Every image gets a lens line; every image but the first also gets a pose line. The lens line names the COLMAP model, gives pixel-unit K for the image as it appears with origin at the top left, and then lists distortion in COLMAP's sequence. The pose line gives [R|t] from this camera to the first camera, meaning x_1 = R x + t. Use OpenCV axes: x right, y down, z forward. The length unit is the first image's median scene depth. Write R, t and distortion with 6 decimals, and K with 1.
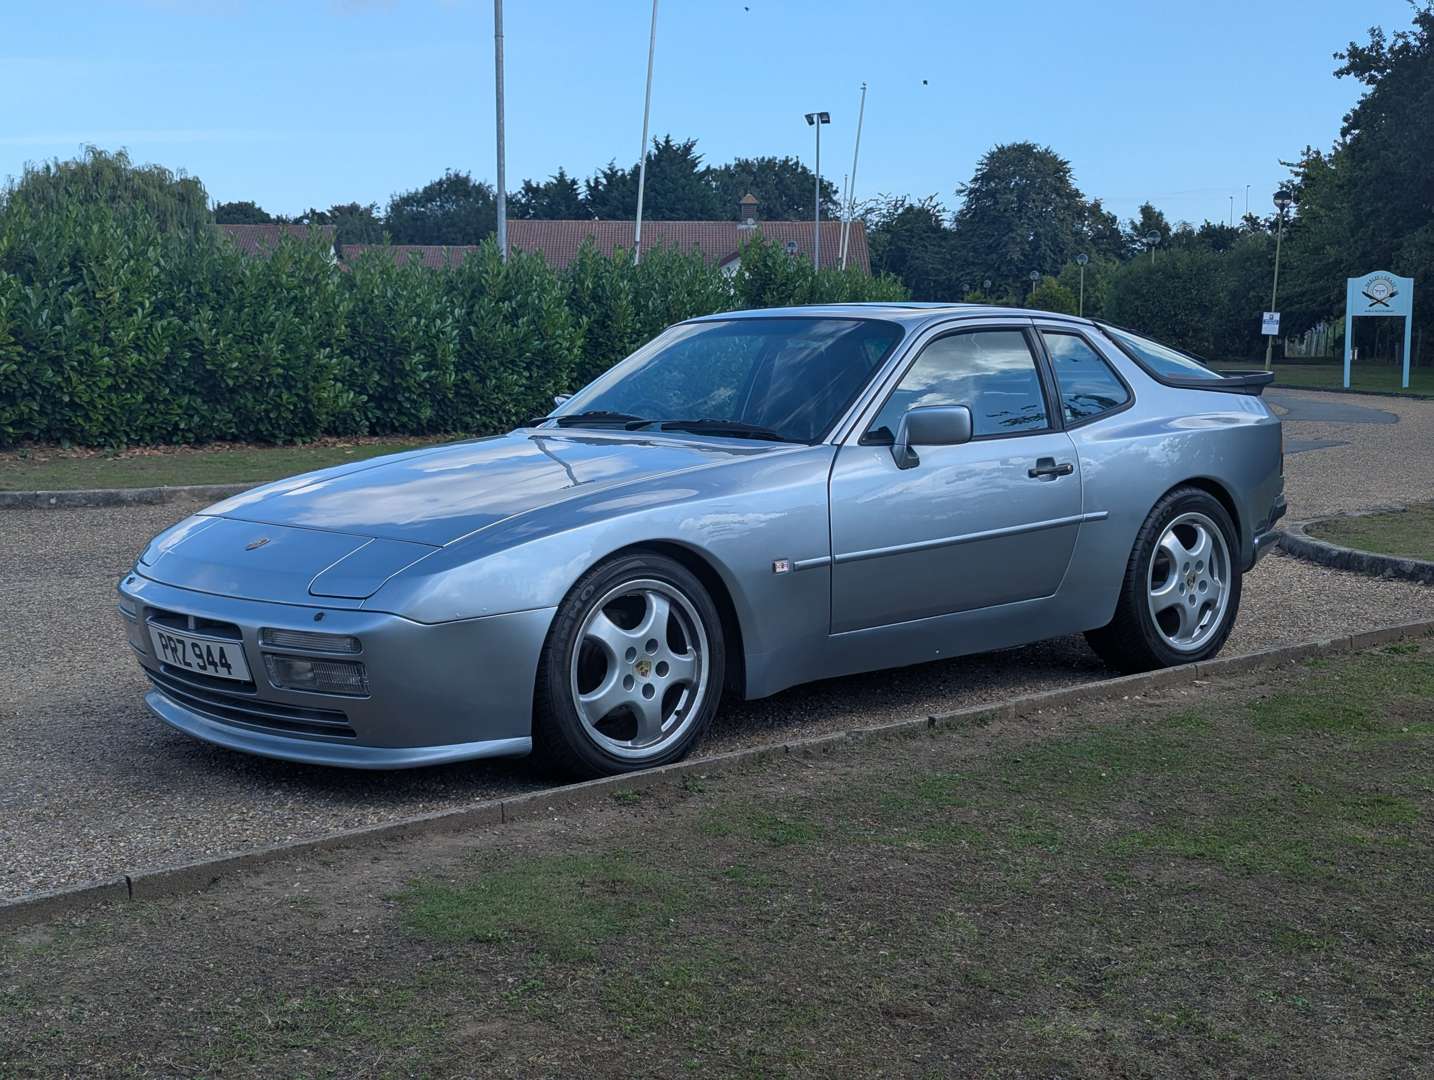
lens RADIAL K [[2013.3, 0, 717.0], [0, 2013.3, 540.0], [0, 0, 1]] dist [0.148908, -0.398330]
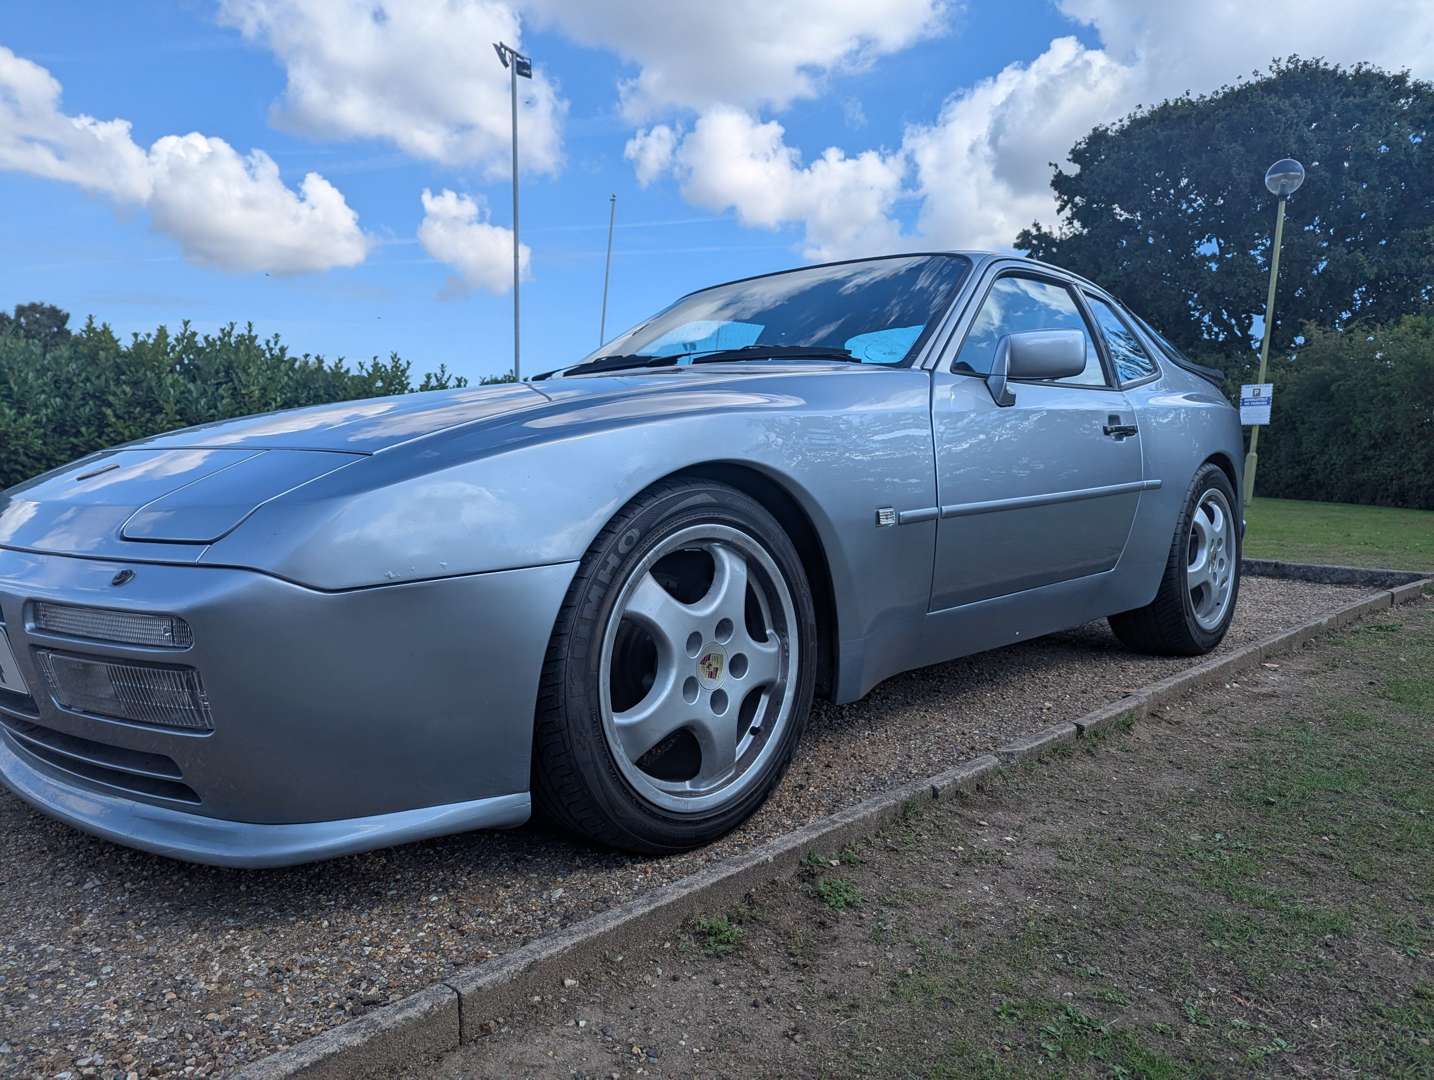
lens RADIAL K [[1013.7, 0, 717.4], [0, 1013.7, 523.7], [0, 0, 1]] dist [0.069004, -0.060877]
pose [[0.996165, 0.005471, 0.087324, -0.060949], [-0.001593, 0.999012, -0.044414, 0.032632], [-0.087481, 0.044104, 0.995189, 0.663885]]
